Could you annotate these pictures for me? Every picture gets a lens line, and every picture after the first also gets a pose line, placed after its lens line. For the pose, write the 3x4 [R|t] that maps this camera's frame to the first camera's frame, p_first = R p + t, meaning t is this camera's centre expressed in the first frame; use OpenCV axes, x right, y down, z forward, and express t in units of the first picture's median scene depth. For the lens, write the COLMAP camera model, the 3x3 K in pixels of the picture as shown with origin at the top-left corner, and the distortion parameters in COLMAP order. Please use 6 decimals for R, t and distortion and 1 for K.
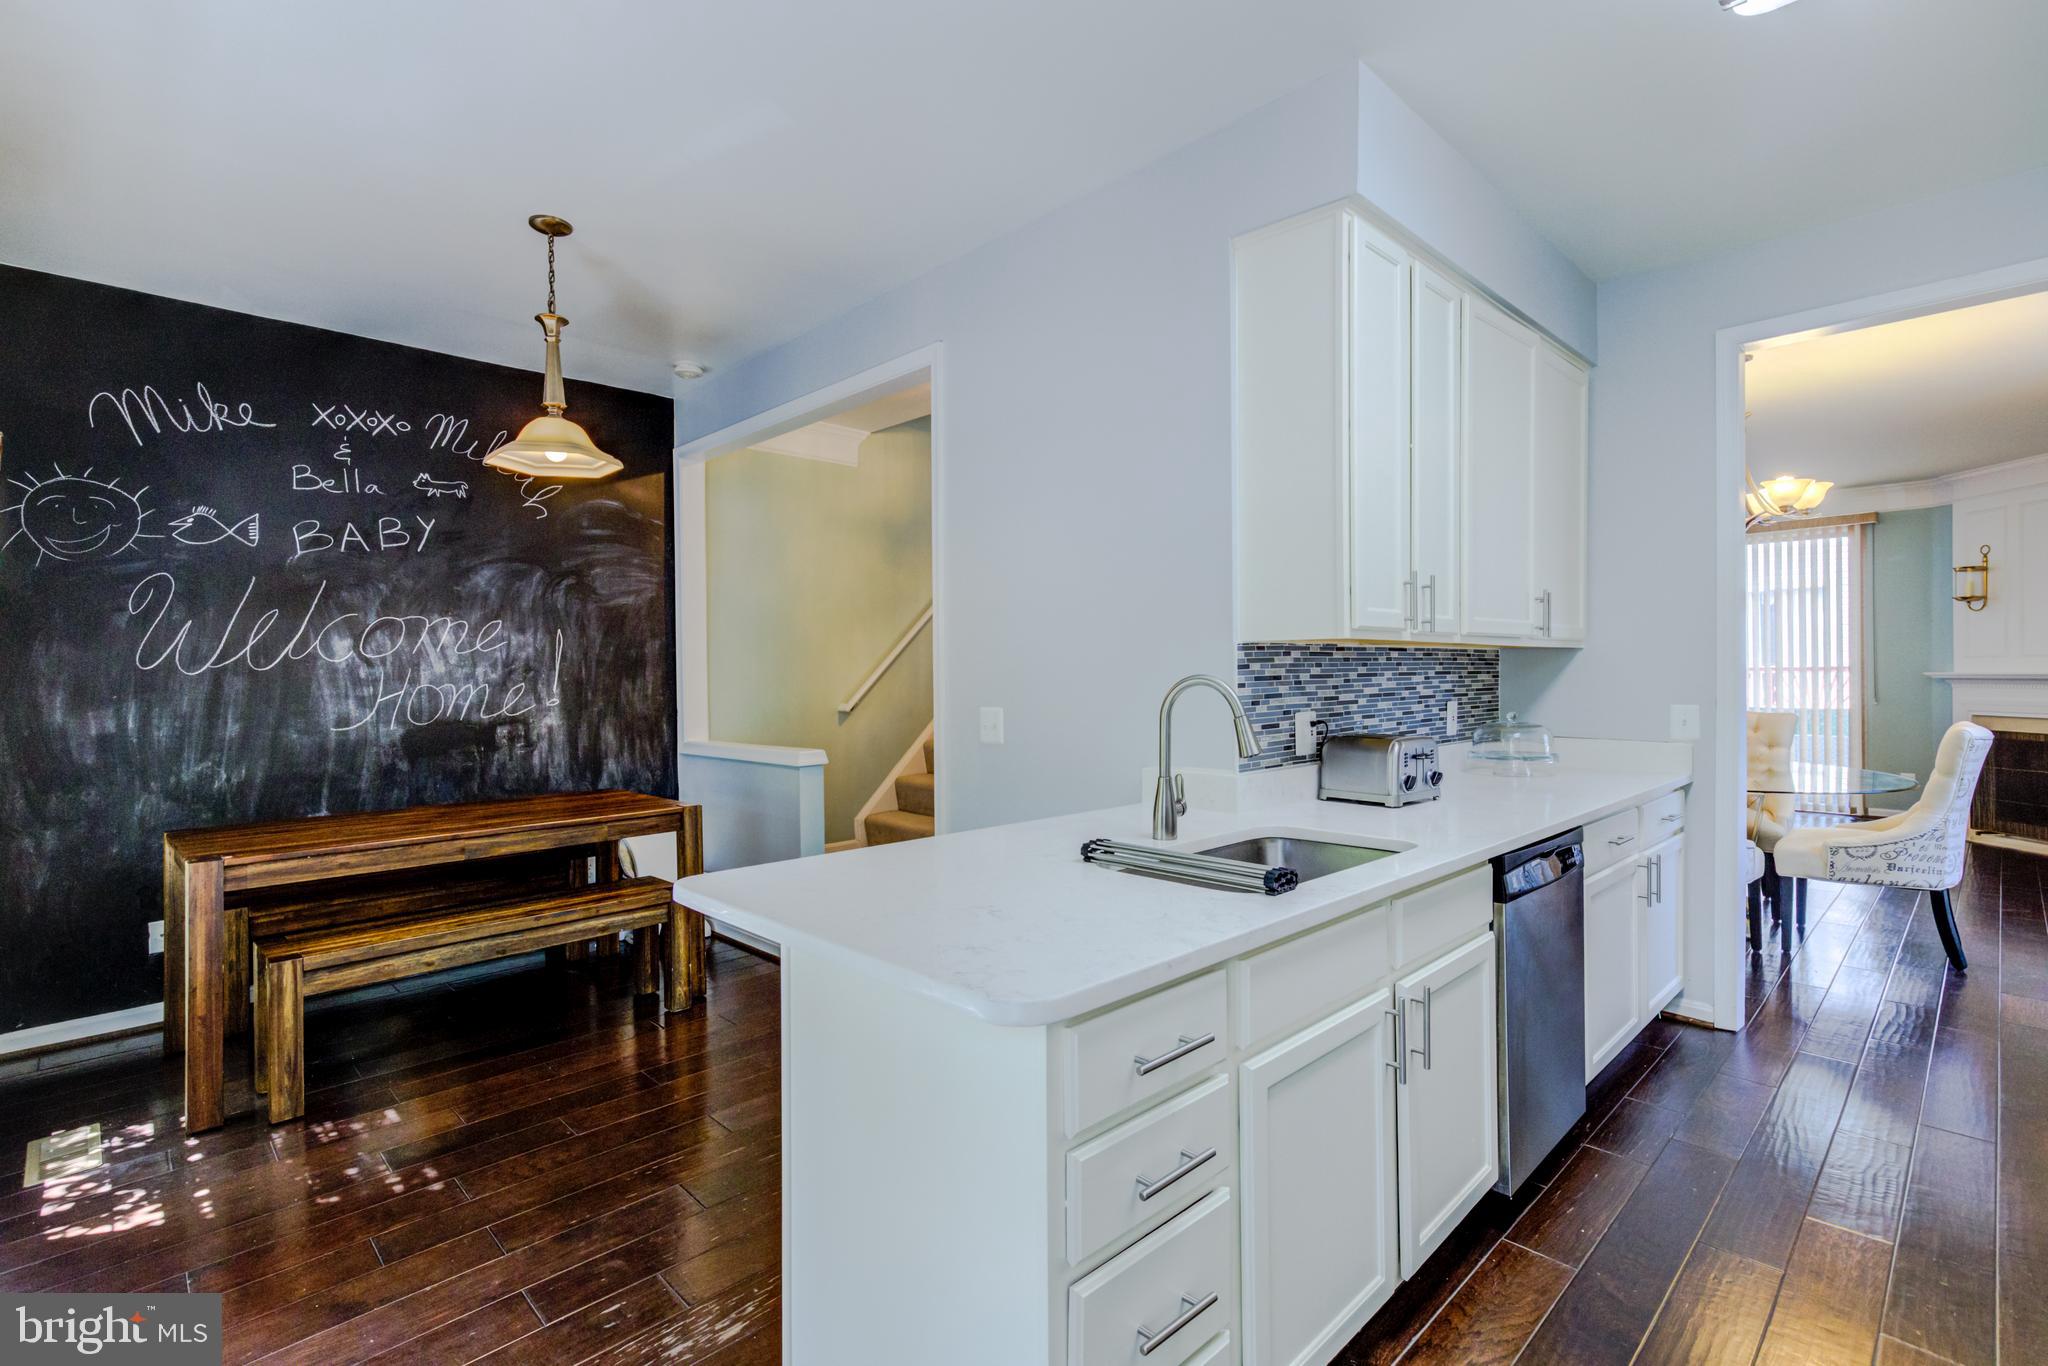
lens RADIAL K [[936.5, 0, 1026.2], [0, 936.5, 677.1], [0, 0, 1]] dist [0.013881, 0.000286]
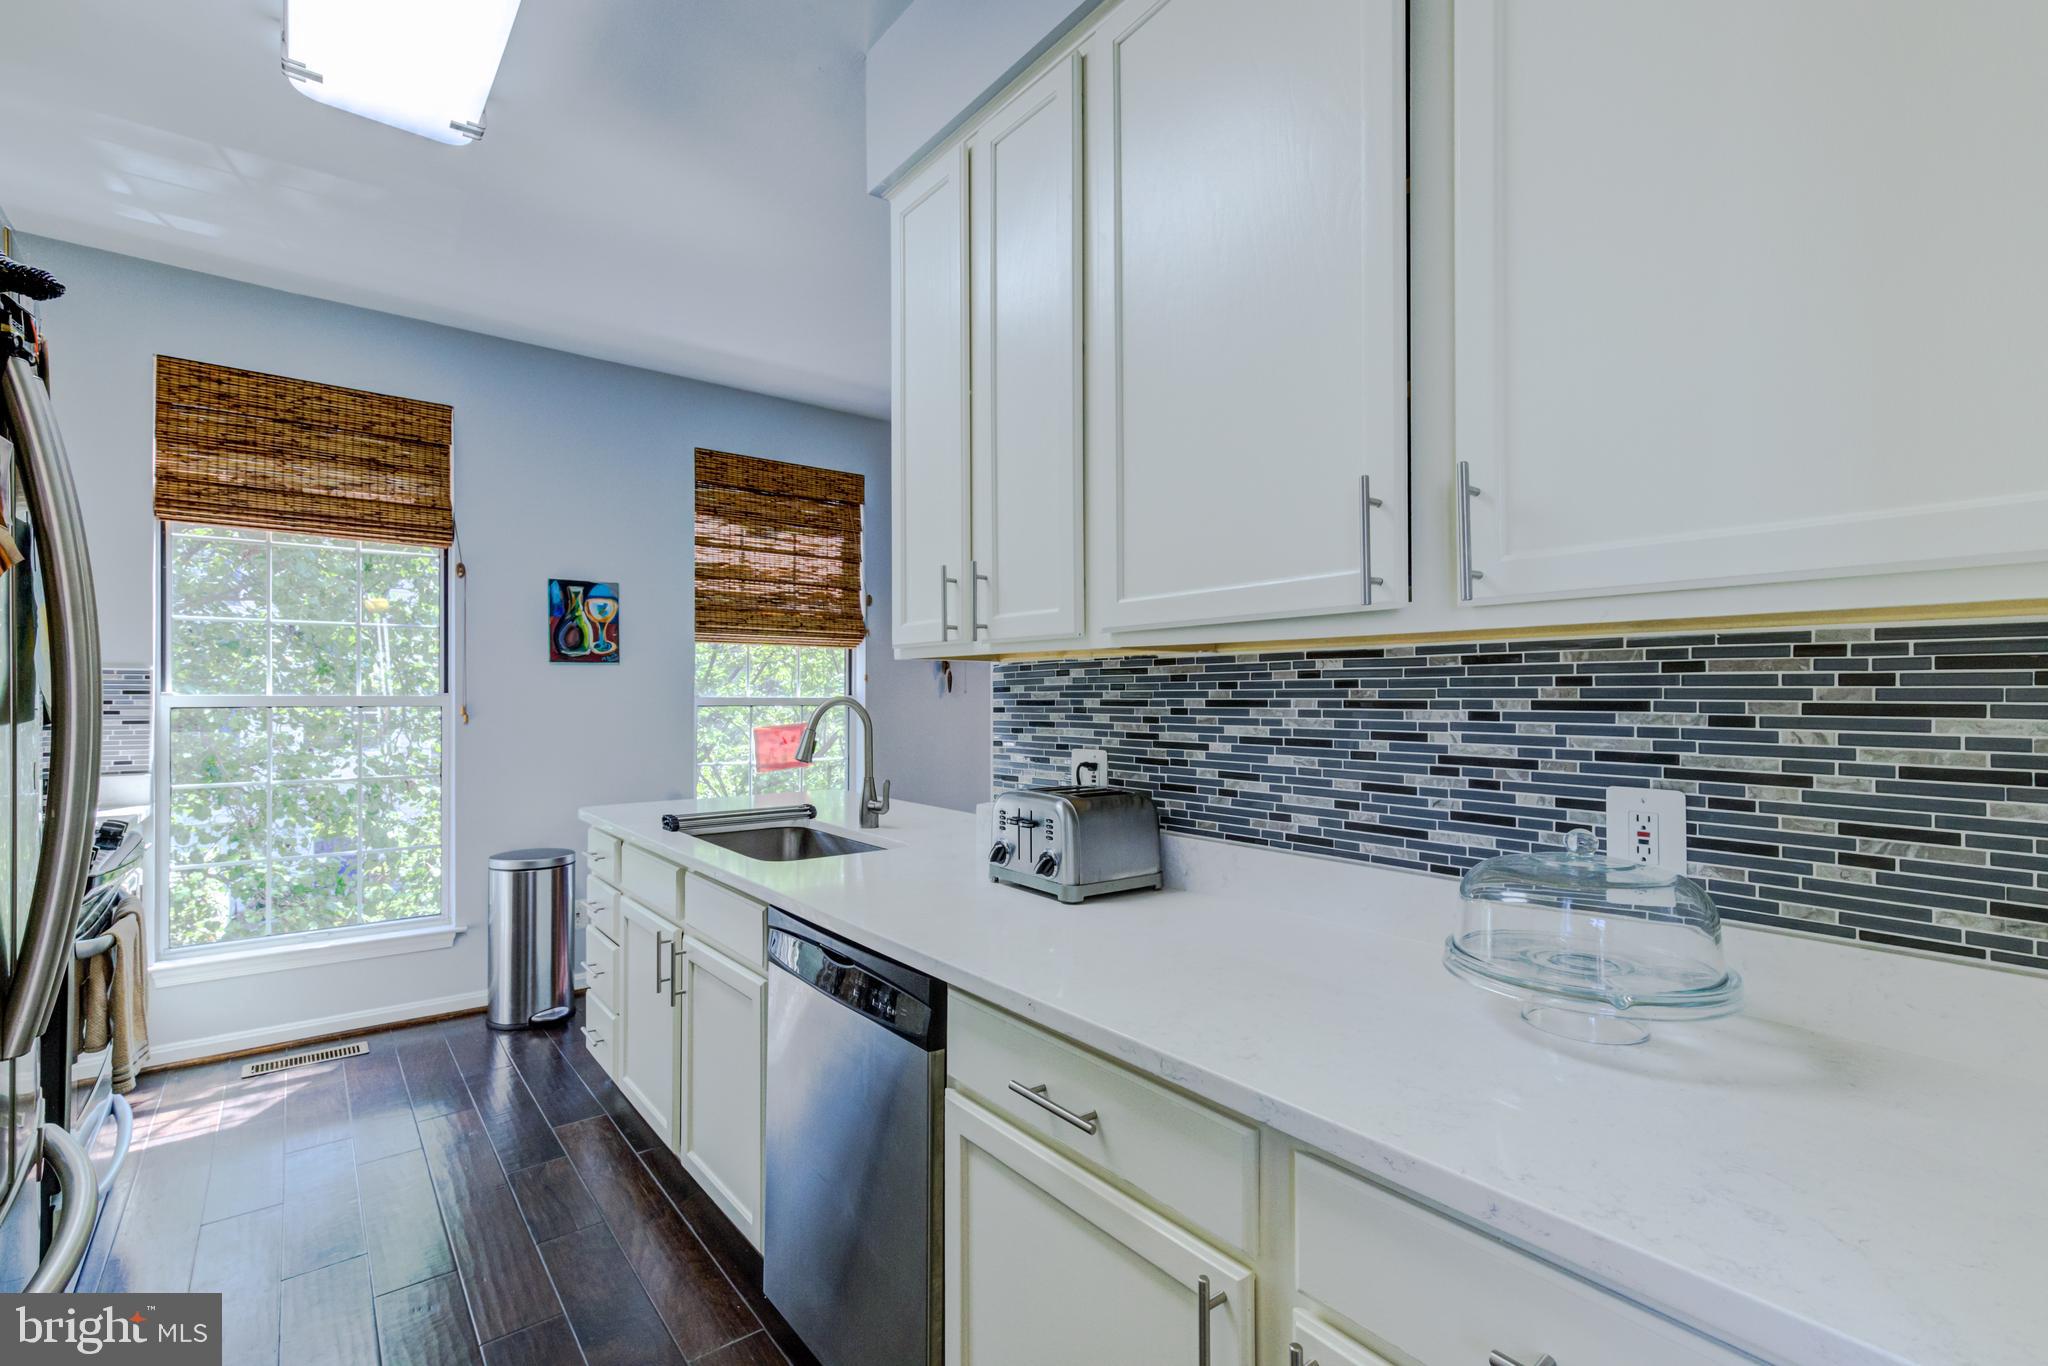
lens RADIAL K [[936.5, 0, 1022.3], [0, 936.5, 682.5], [0, 0, 1]] dist [0.013881, 0.000286]
pose [[-0.108904, 0.001351, -0.994051, 1.071618], [0.000182, 0.999999, 0.001340, -0.017918], [0.994052, -0.000035, -0.108904, 1.049416]]
